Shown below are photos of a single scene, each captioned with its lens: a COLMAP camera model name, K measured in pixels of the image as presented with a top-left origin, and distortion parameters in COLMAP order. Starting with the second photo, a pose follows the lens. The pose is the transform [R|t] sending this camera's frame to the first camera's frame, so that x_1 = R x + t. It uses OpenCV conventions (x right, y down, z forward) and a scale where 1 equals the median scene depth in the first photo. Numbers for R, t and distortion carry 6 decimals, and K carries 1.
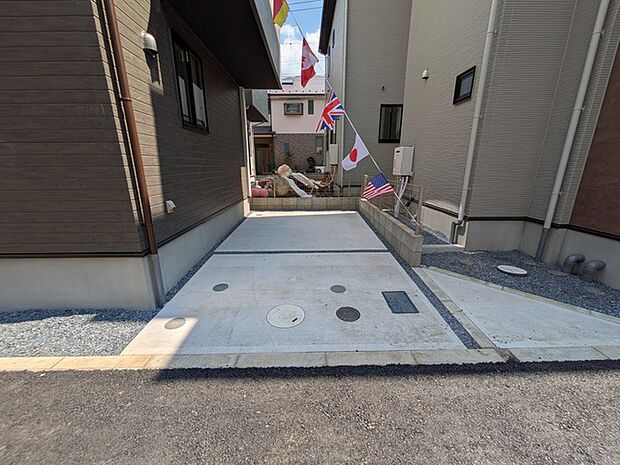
lens RADIAL K [[244.5, 0, 309.6], [0, 244.5, 231.1], [0, 0, 1]] dist [-0.001088, 0.000277]
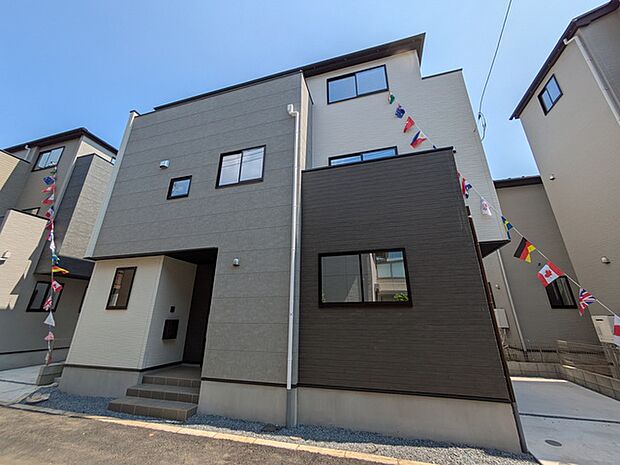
lens RADIAL K [[243.1, 0, 311.6], [0, 243.1, 235.6], [0, 0, 1]] dist [0.000298, -0.000419]
pose [[0.957719, -0.085248, -0.274784, -0.911140], [-0.084556, 0.829511, -0.552052, 0.120216], [0.274998, 0.551945, 0.787231, -0.709041]]
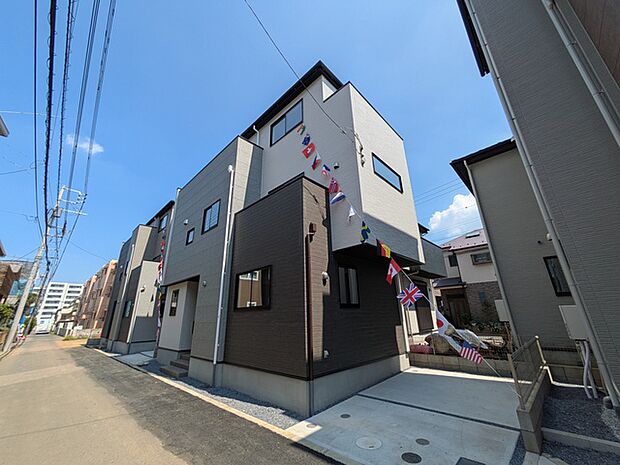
lens RADIAL K [[244.9, 0, 309.4], [0, 244.9, 233.8], [0, 0, 1]] dist [-0.007415, 0.004327]
pose [[0.707393, -0.239775, -0.664909, 0.623157], [-0.163412, 0.859739, -0.483887, 0.024320], [0.687672, 0.450952, 0.568991, -0.425903]]
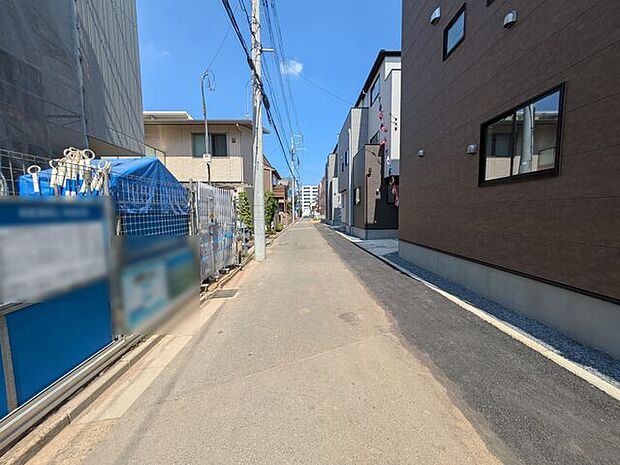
lens RADIAL K [[244.5, 0, 309.6], [0, 244.5, 231.1], [0, 0, 1]] dist [-0.001088, 0.000277]
pose [[0.000873, 0.081482, -0.996674, 3.282814], [-0.242723, 0.966887, 0.078834, -0.000252], [0.970095, 0.241847, 0.020621, -0.219730]]
